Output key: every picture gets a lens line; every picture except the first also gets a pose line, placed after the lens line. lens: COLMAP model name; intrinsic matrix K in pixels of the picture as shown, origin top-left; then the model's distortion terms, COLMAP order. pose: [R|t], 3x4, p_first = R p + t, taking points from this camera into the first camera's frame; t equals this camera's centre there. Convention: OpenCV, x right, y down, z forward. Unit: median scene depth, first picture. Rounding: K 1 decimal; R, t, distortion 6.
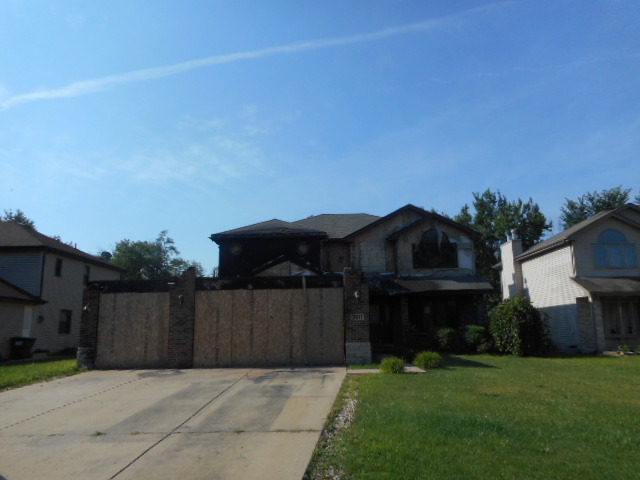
lens RADIAL K [[473.3, 0, 320.0], [0, 473.3, 240.0], [0, 0, 1]] dist [-0.005909, 0.001387]
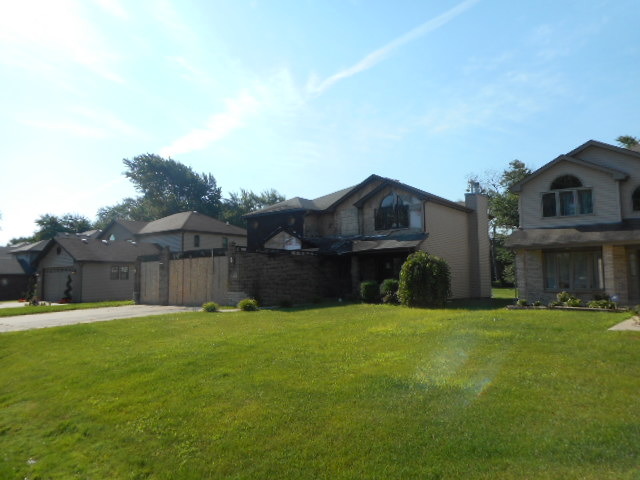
lens RADIAL K [[473.3, 0, 320.0], [0, 473.3, 240.0], [0, 0, 1]] dist [-0.005909, 0.001387]
pose [[0.808532, -0.047964, -0.586494, 0.769417], [0.111557, 0.991092, 0.072738, -0.015802], [0.577781, -0.124238, 0.806681, -0.017369]]
